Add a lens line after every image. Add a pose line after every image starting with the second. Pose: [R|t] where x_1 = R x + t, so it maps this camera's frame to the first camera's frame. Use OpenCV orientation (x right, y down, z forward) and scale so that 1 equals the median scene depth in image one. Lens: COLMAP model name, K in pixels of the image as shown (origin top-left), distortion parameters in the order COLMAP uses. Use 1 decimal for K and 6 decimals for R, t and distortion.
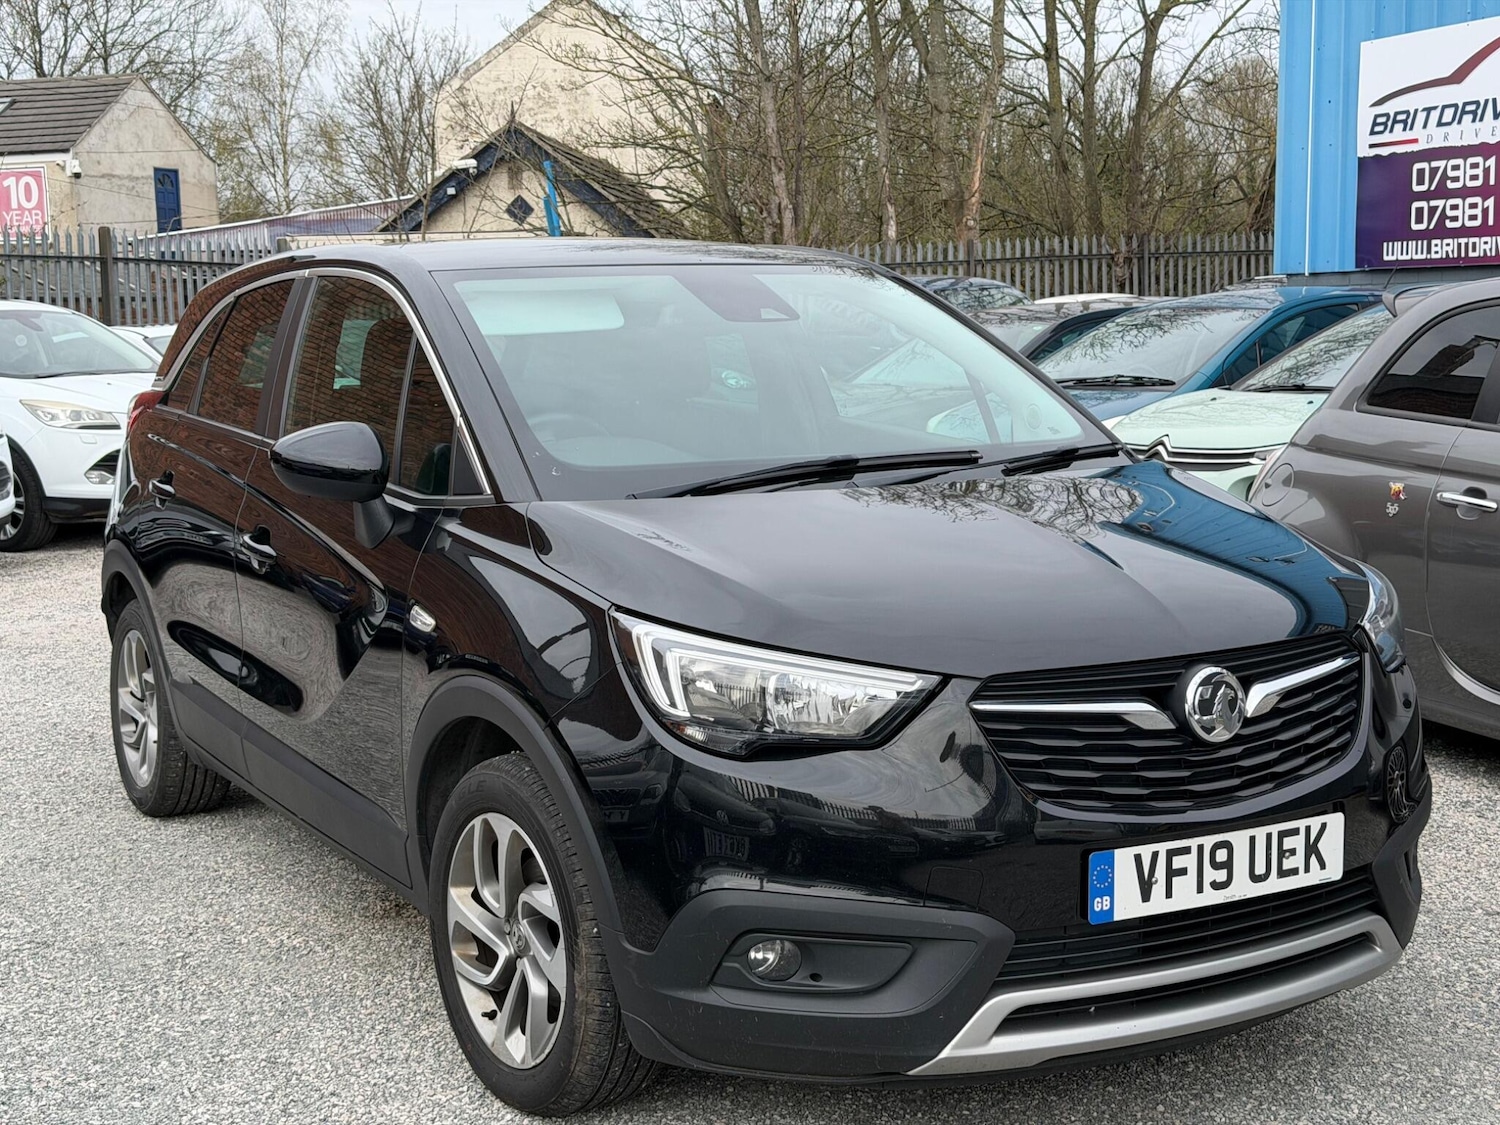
lens RADIAL K [[2060.5, 0, 752.4], [0, 2060.5, 577.7], [0, 0, 1]] dist [0.205582, -0.447654]
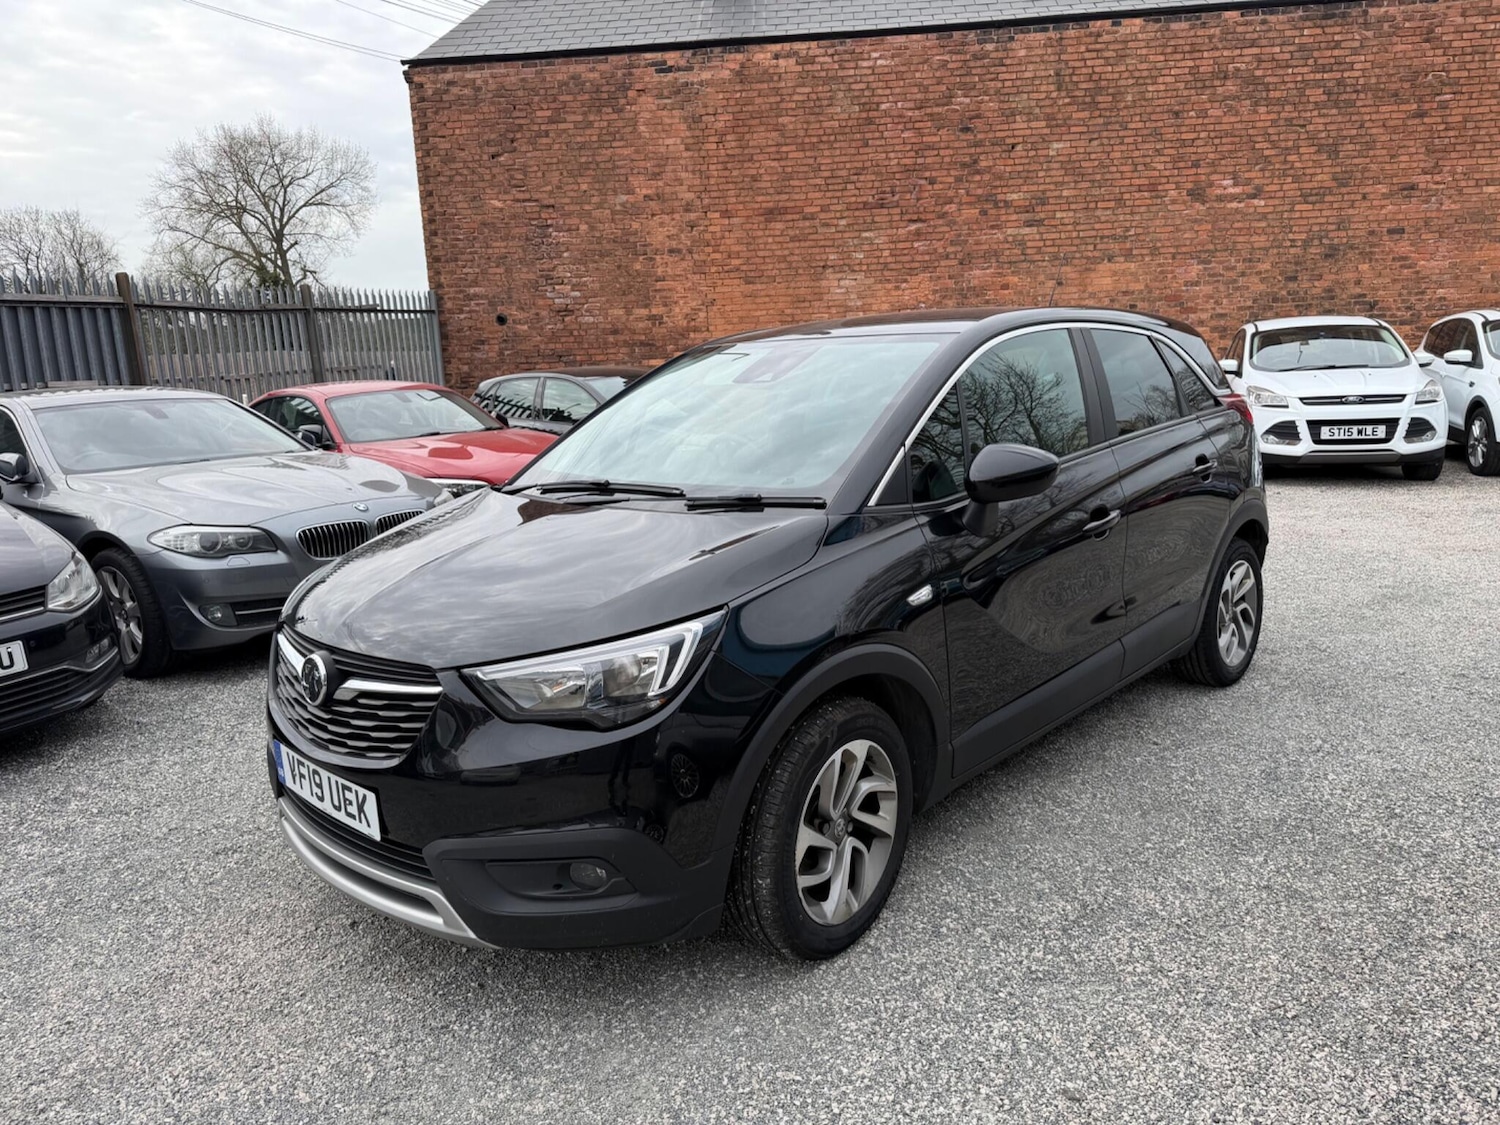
lens RADIAL K [[1050.8, 0, 758.3], [0, 1050.8, 560.5], [0, 0, 1]] dist [0.052522, -0.069216]
pose [[0.285542, 0.193590, -0.938610, 0.523600], [-0.084936, 0.980643, 0.176420, -0.094291], [0.954595, 0.029347, 0.296458, 0.567081]]
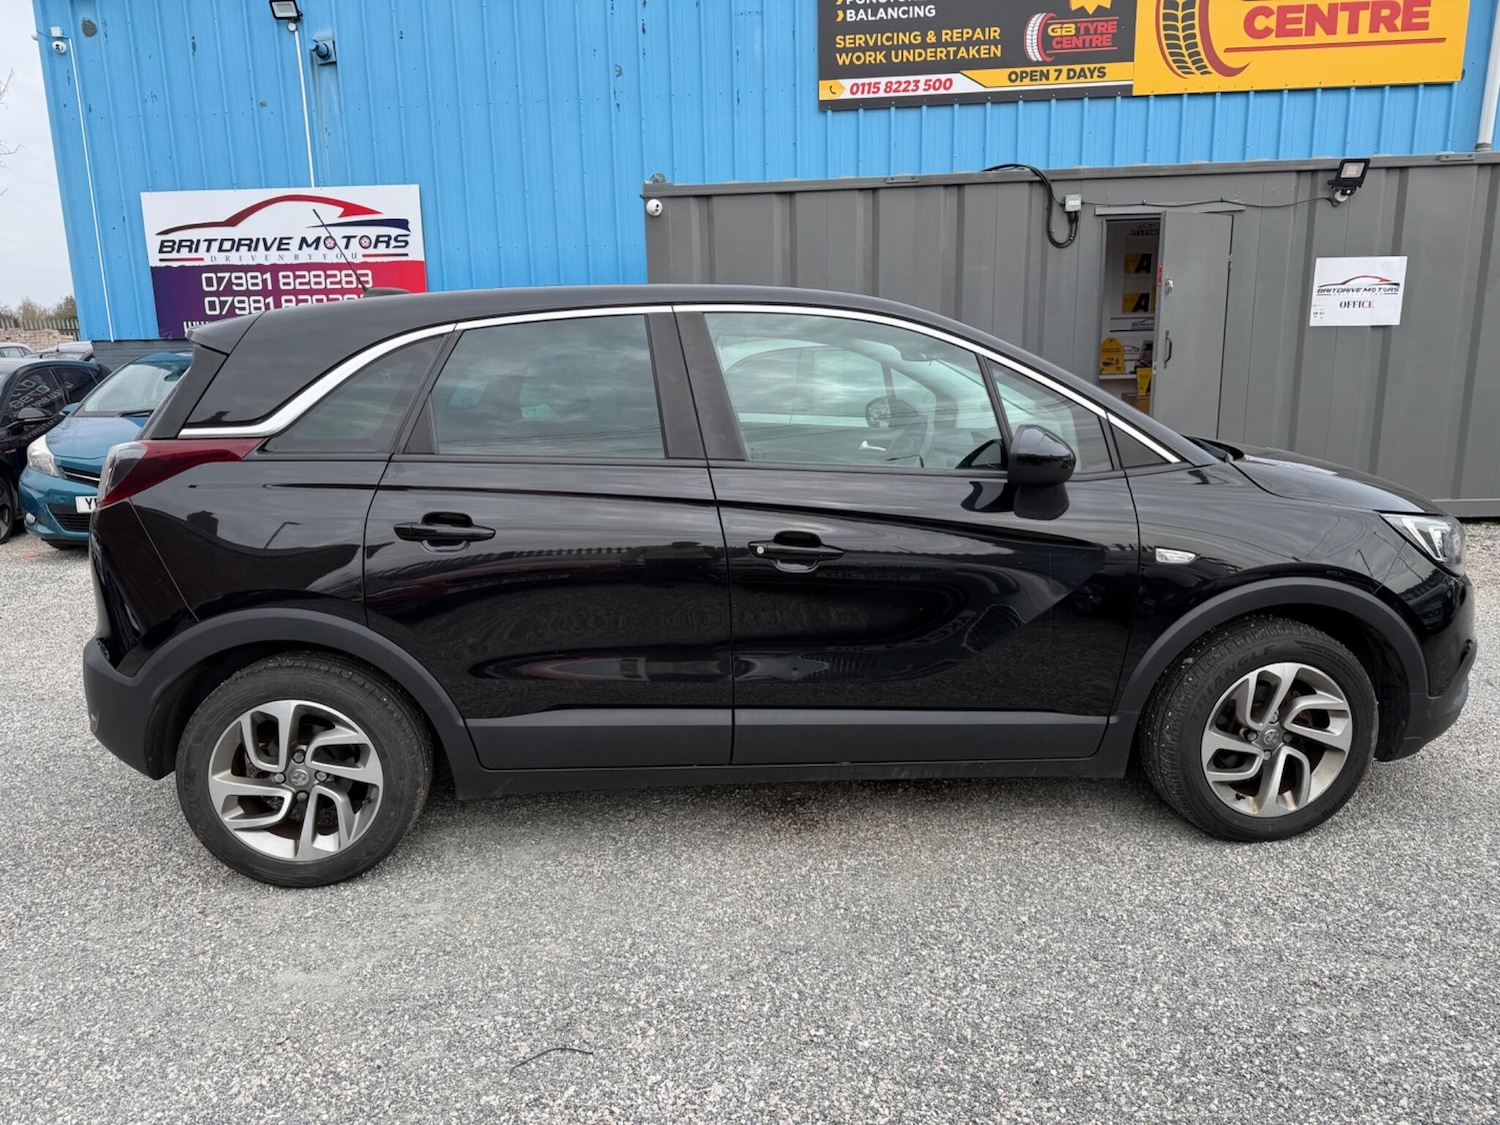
lens RADIAL K [[1040.1, 0, 746.3], [0, 1040.1, 588.0], [0, 0, 1]] dist [-0.006923, -0.007179]
pose [[0.434030, -0.193234, 0.879931, -0.563898], [0.122953, 0.980292, 0.154626, -0.064047], [-0.892469, 0.041078, 0.449235, 0.584672]]
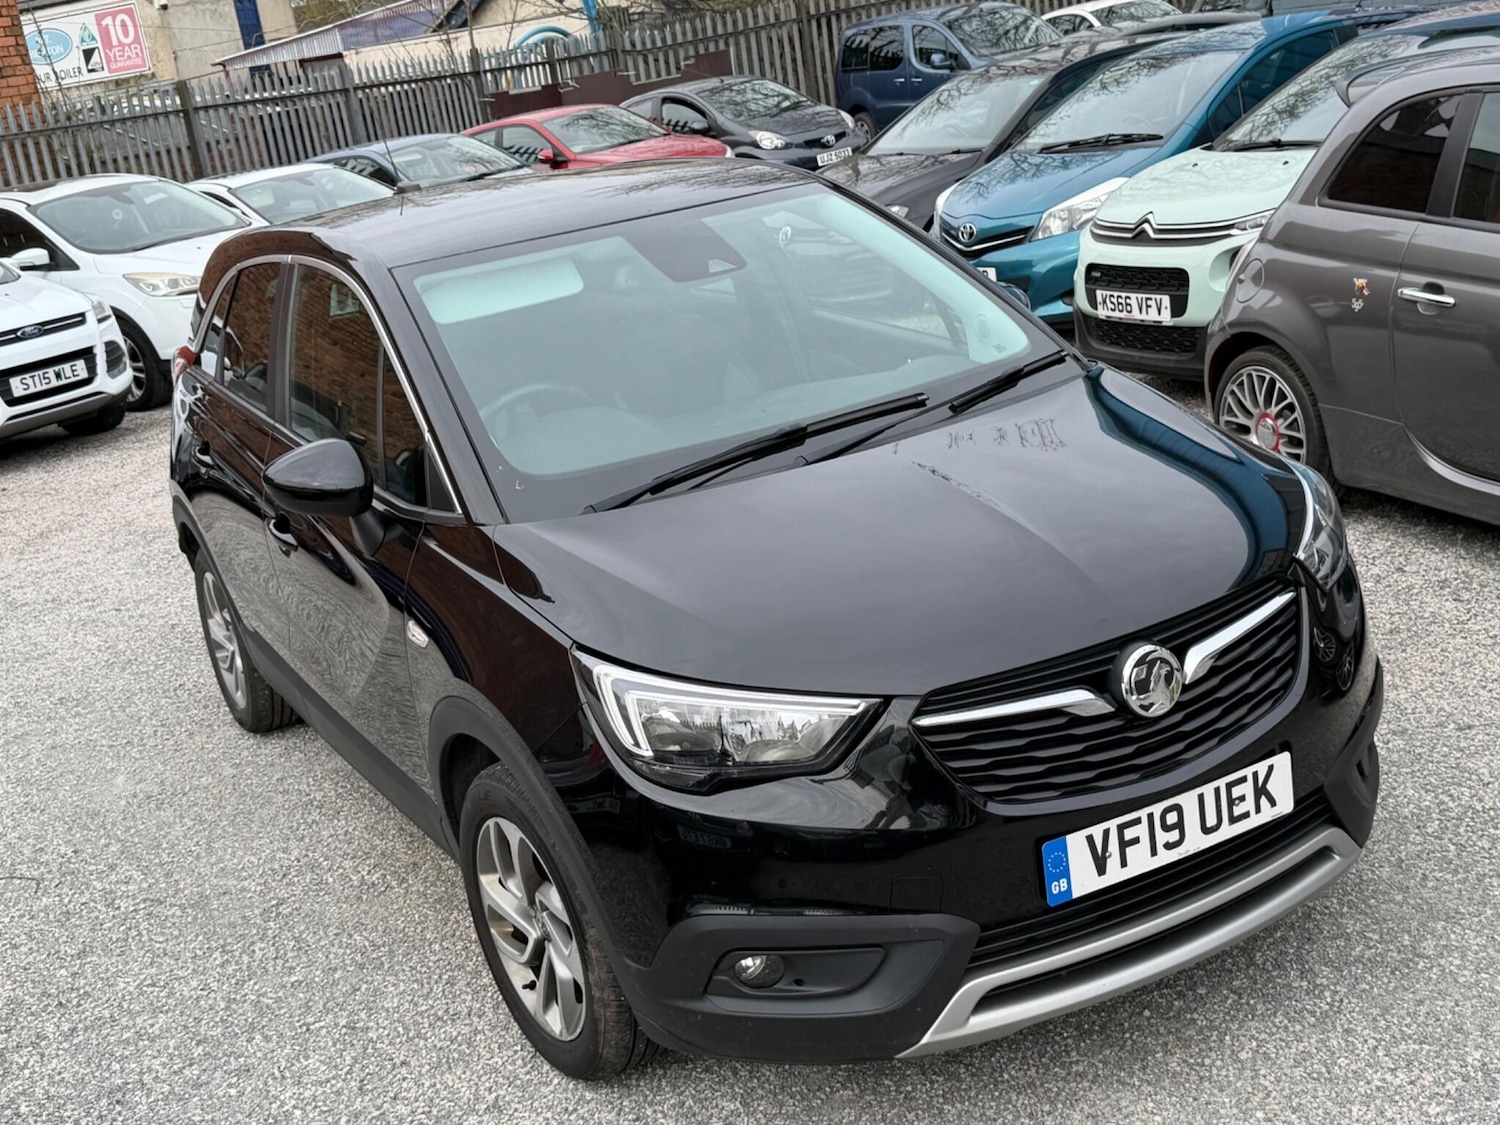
lens RADIAL K [[1814.6, 0, 740.3], [0, 1814.6, 571.4], [0, 0, 1]] dist [0.227199, -0.540085]
pose [[0.990635, -0.119374, -0.066269, 0.045190], [0.128343, 0.979750, 0.153684, -0.084696], [0.046581, -0.160750, 0.985895, 0.049330]]
